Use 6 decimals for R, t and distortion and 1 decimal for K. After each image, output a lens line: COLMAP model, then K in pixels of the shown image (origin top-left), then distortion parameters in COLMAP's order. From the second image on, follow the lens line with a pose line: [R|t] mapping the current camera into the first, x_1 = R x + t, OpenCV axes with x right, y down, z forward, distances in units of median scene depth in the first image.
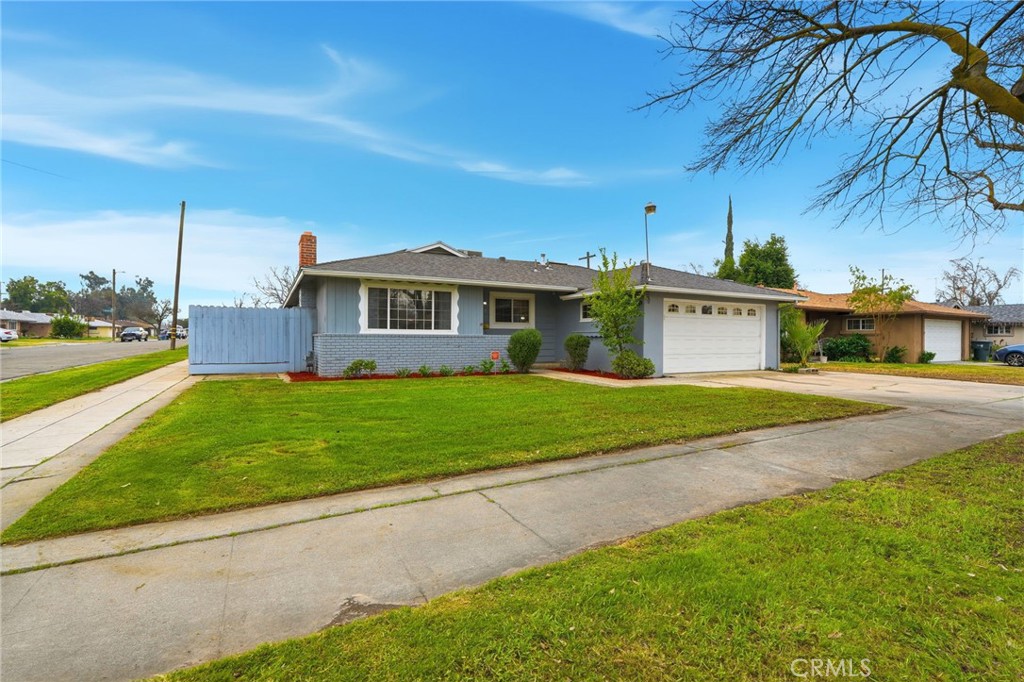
lens RADIAL K [[458.0, 0, 508.5], [0, 458.0, 338.3], [0, 0, 1]] dist [-0.000463, 0.000188]
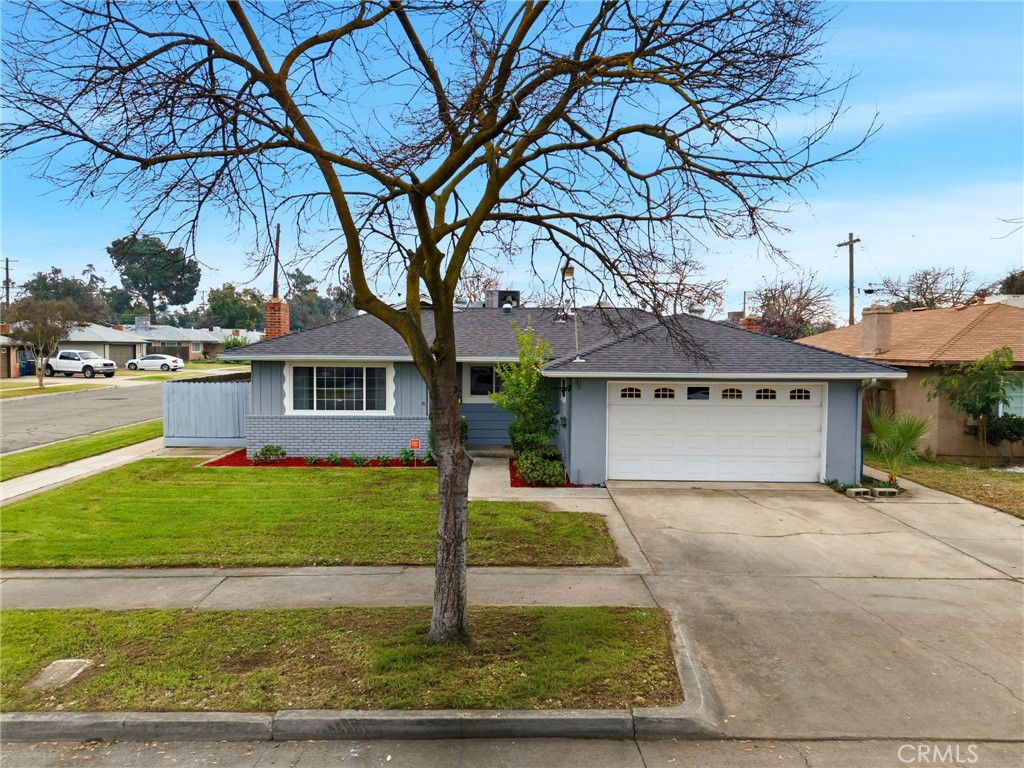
lens RADIAL K [[749.8, 0, 516.0], [0, 749.8, 389.4], [0, 0, 1]] dist [0.065929, -0.018967]
pose [[0.886571, 0.028208, -0.461732, 0.773103], [-0.002176, 0.998382, 0.056815, -0.143380], [0.462587, -0.049365, 0.885198, -0.165922]]
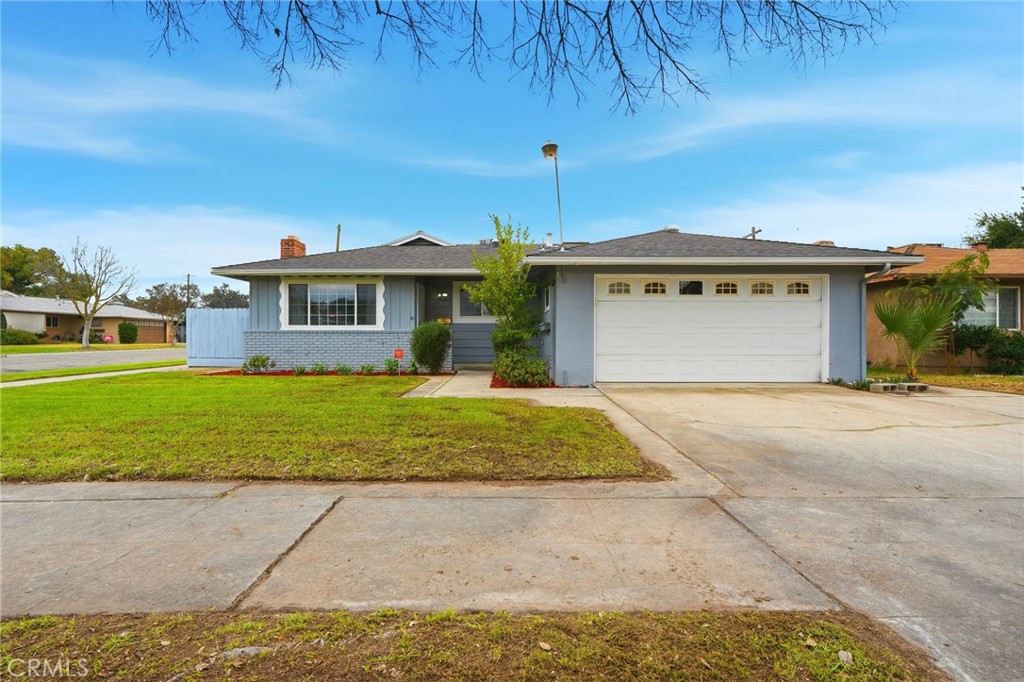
lens RADIAL K [[458.0, 0, 513.5], [0, 458.0, 337.7], [0, 0, 1]] dist [-0.000463, 0.000188]
pose [[0.883176, -0.005424, -0.469010, 0.555173], [0.004752, 0.999985, -0.002616, 0.010593], [0.469017, 0.000082, 0.883189, 0.320700]]
